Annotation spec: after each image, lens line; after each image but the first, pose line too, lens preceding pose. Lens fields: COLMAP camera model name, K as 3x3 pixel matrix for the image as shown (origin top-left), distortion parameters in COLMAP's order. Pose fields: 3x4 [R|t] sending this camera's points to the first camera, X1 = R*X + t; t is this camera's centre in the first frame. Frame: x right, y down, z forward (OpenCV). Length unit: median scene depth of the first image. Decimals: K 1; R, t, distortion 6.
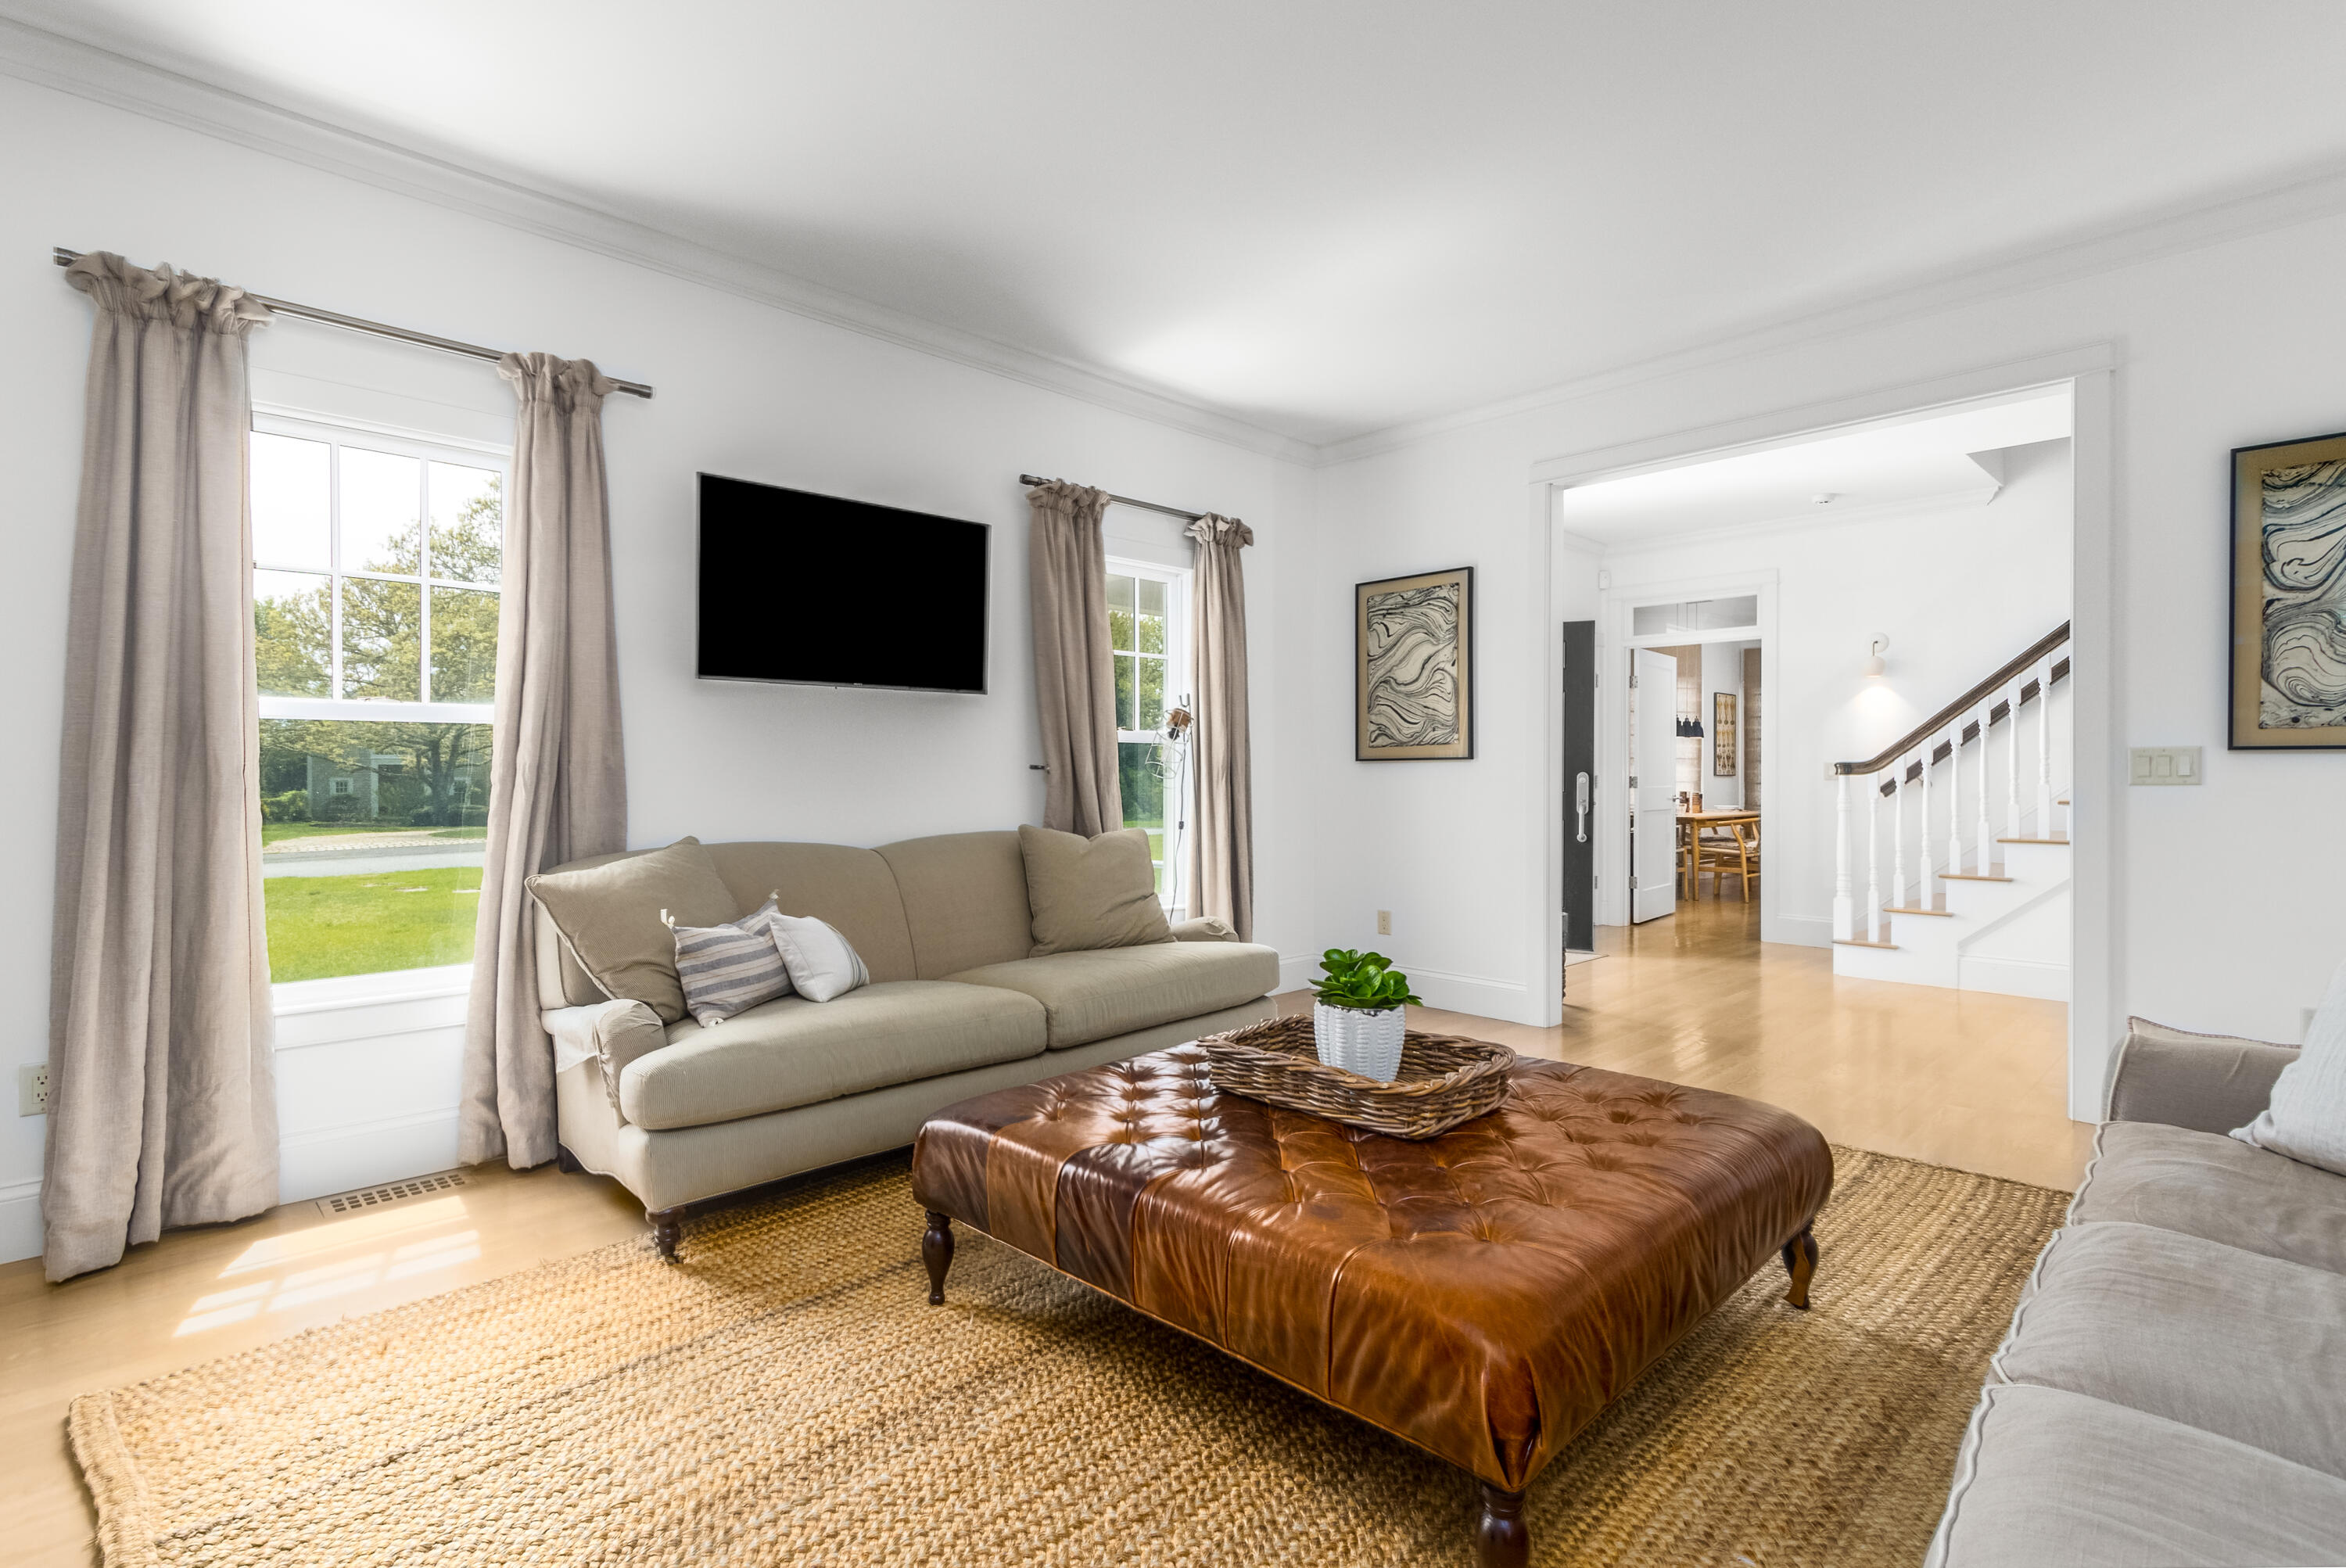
lens RADIAL K [[1102.2, 0, 1158.2], [0, 1102.2, 782.7], [0, 0, 1]] dist [0.001262, 0.000502]
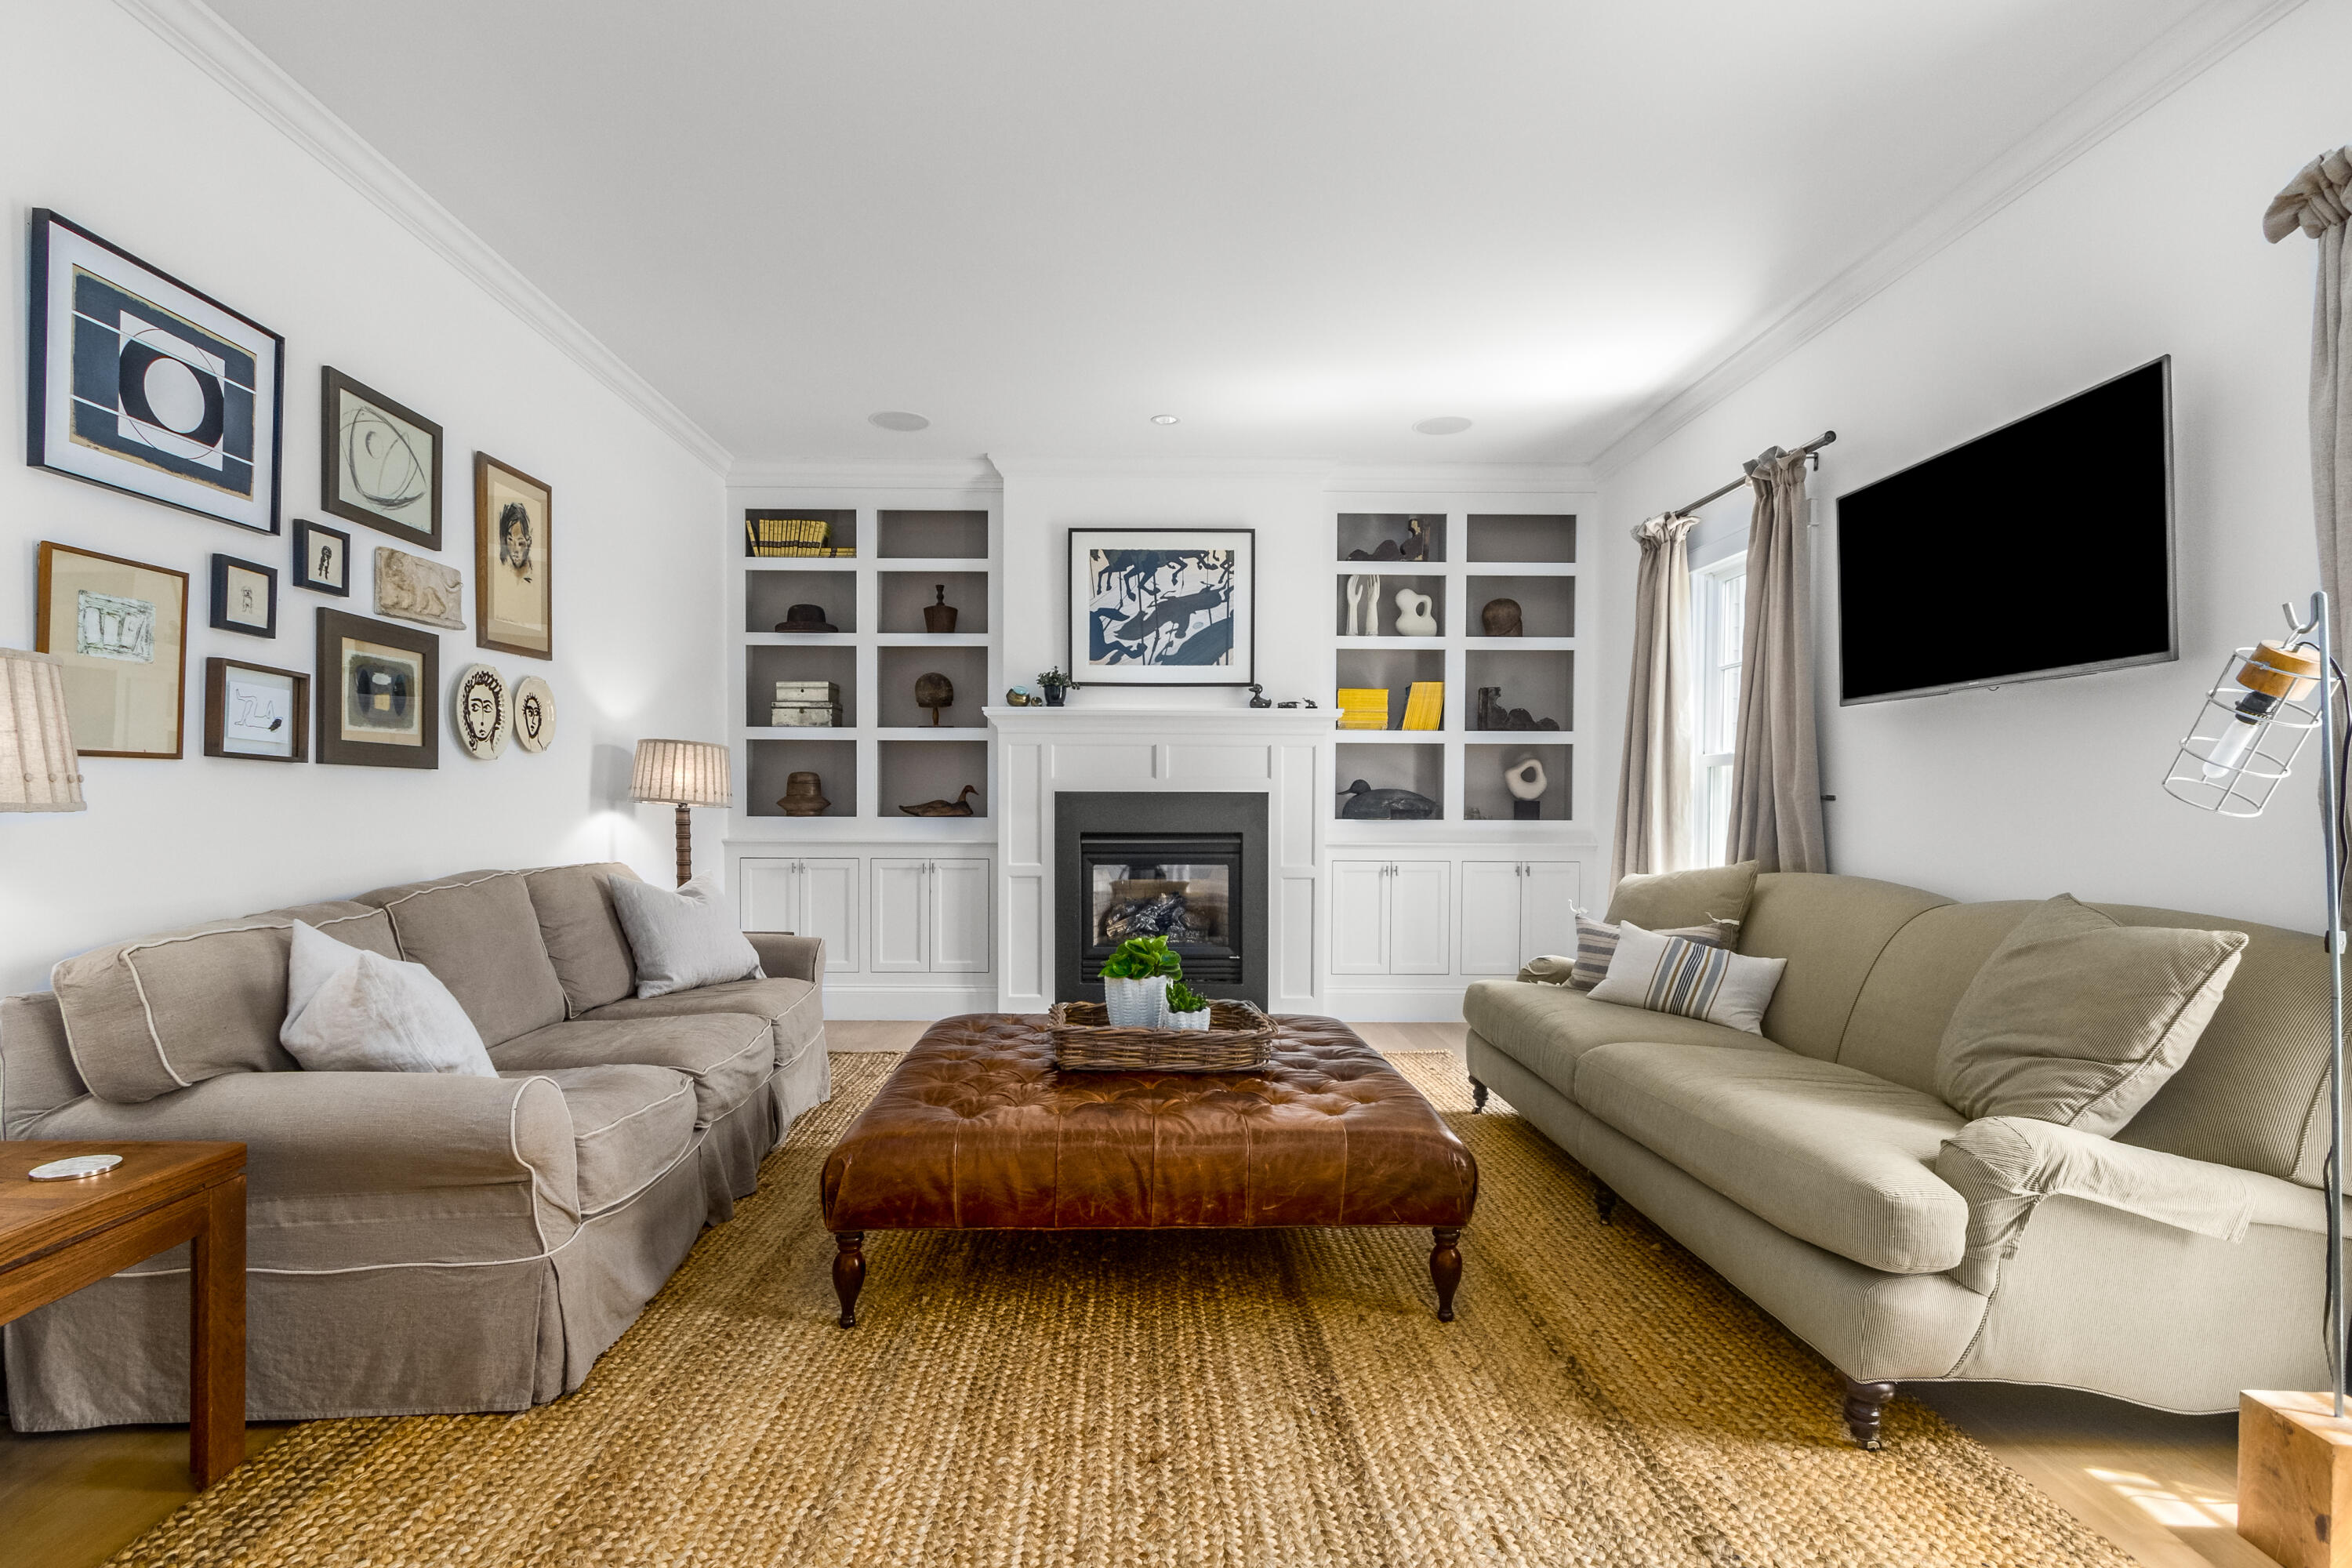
lens RADIAL K [[1127.9, 0, 1133.3], [0, 1127.9, 825.2], [0, 0, 1]] dist [-0.003375, -0.000260]
pose [[-0.695117, 0.010844, -0.718815, 0.750140], [-0.012462, 0.999554, 0.027131, -0.008724], [0.718789, 0.027817, -0.694672, 1.255425]]
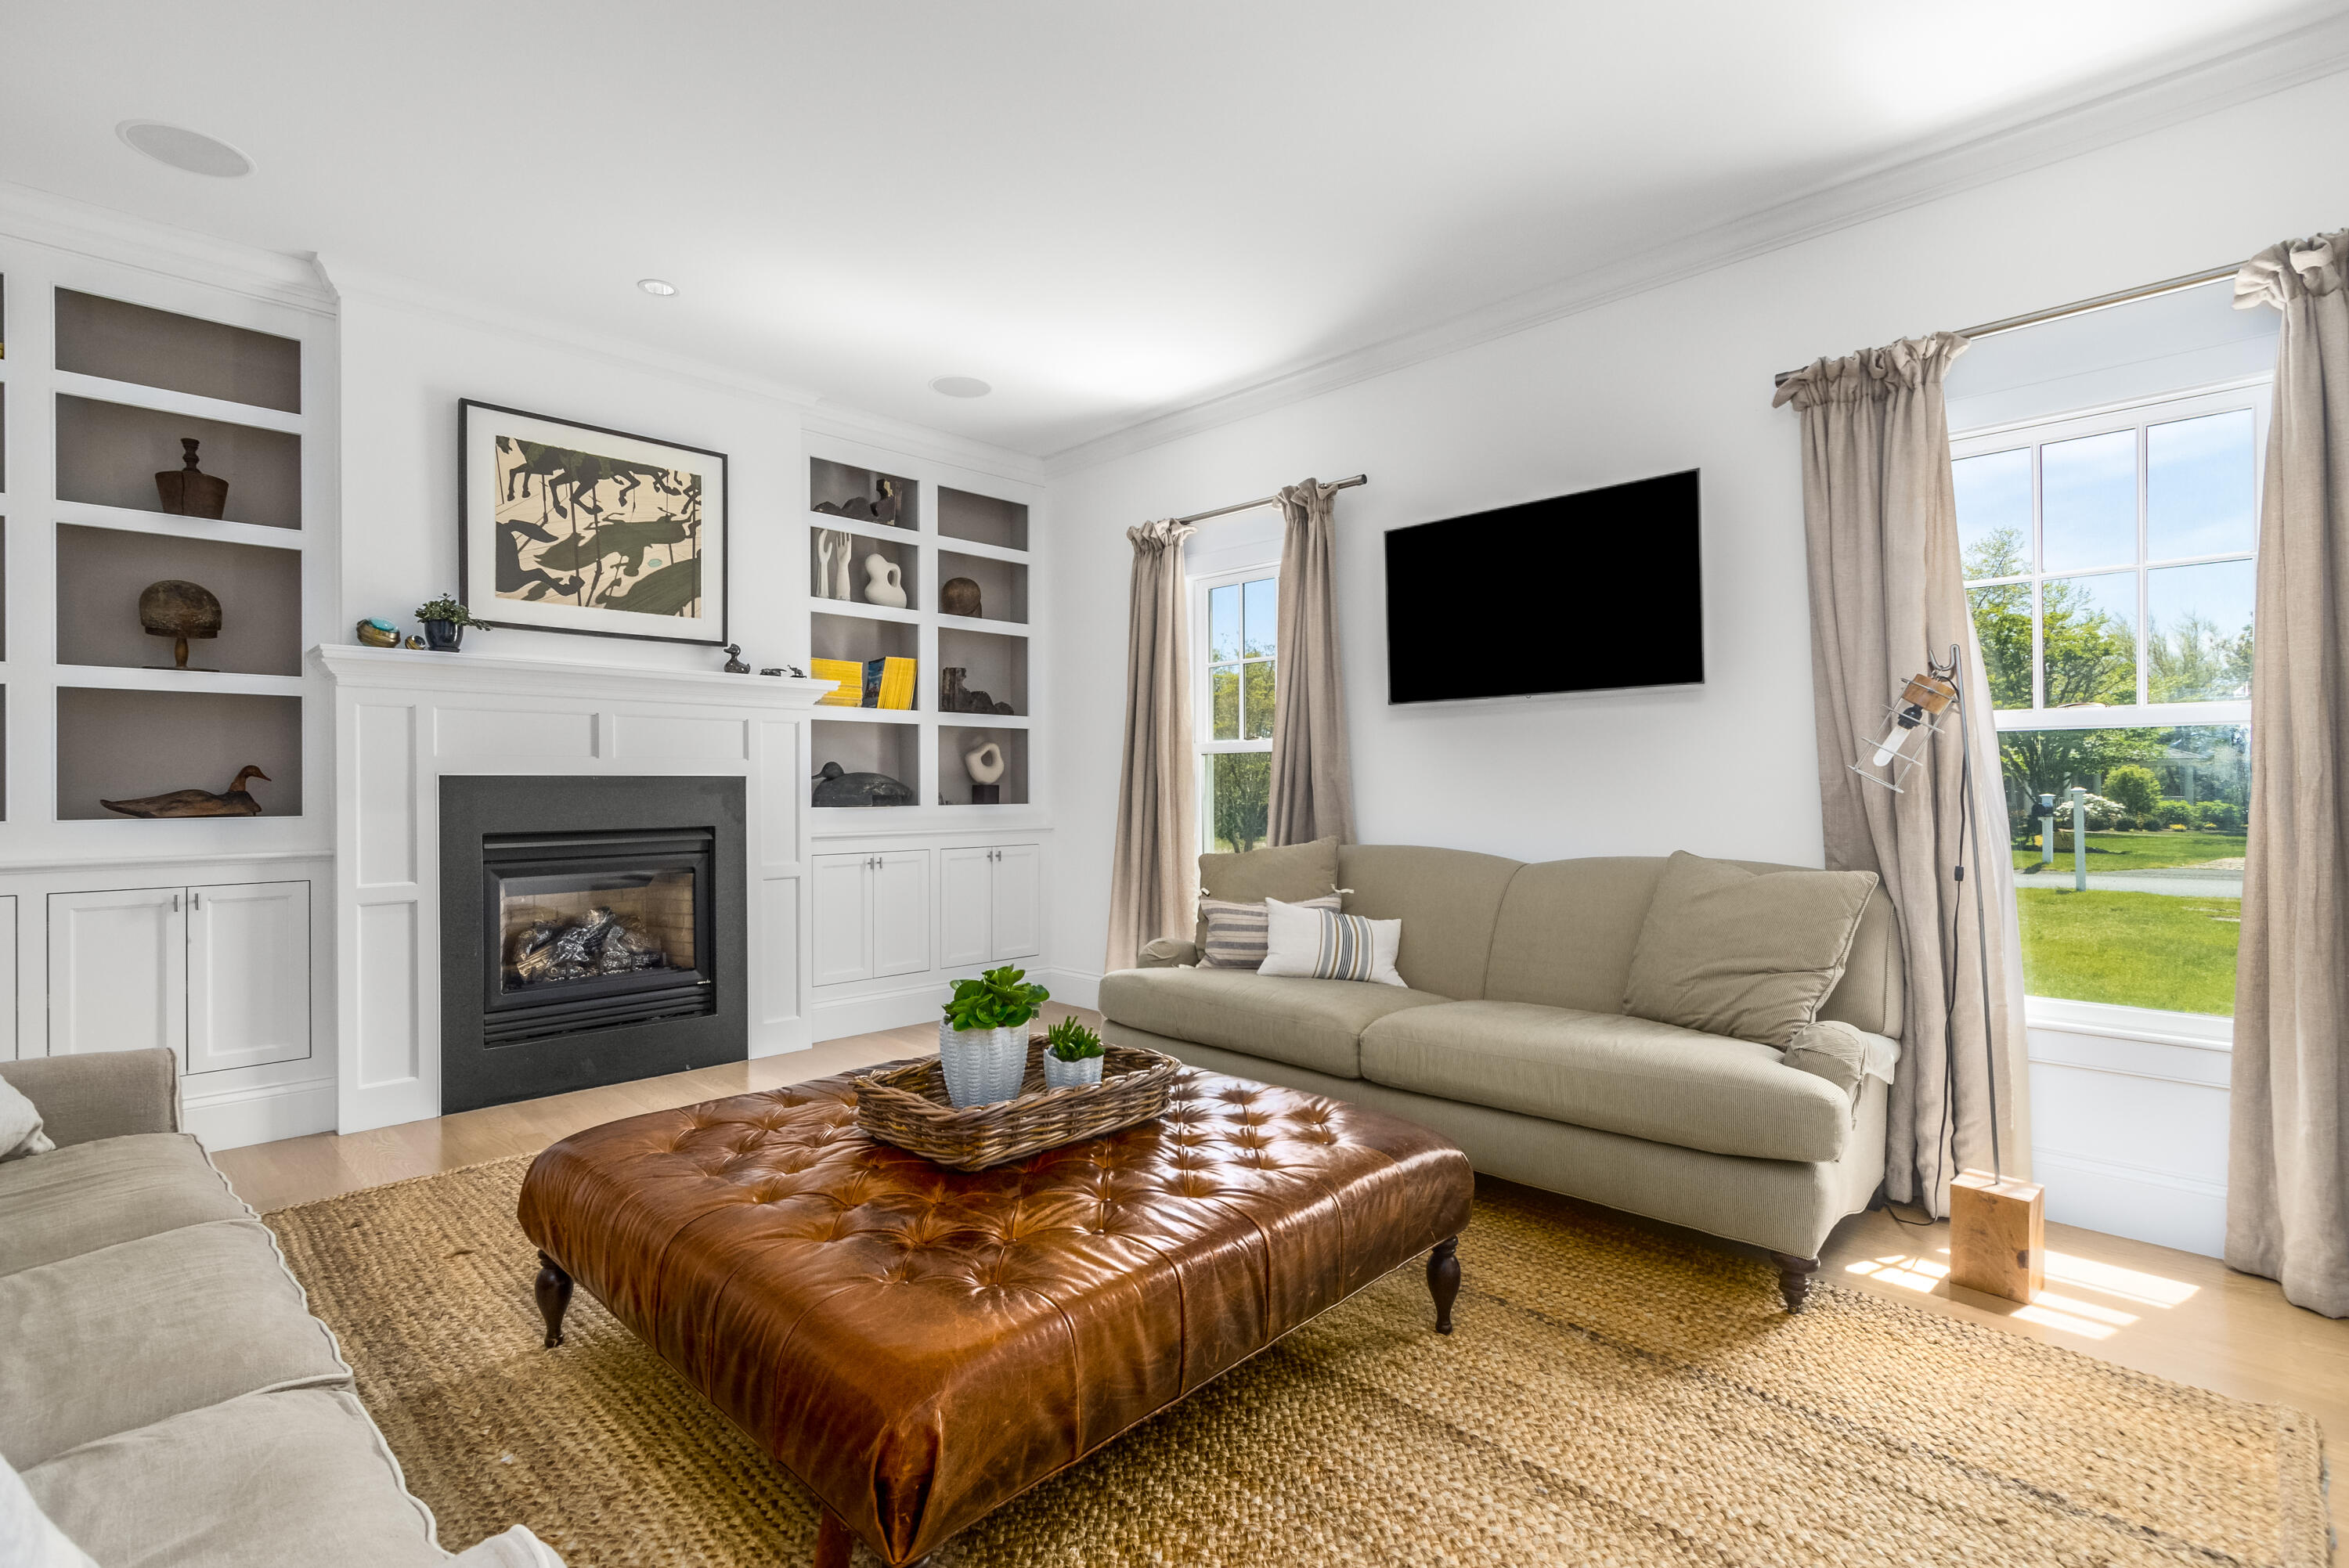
lens RADIAL K [[1103.4, 0, 1159.7], [0, 1103.4, 782.7], [0, 0, 1]] dist [0.001262, 0.000502]
pose [[0.019030, -0.003456, -0.999813, 0.764325], [-0.006938, 0.999969, -0.003589, -0.005615], [0.999795, 0.007005, 0.019005, 0.736564]]
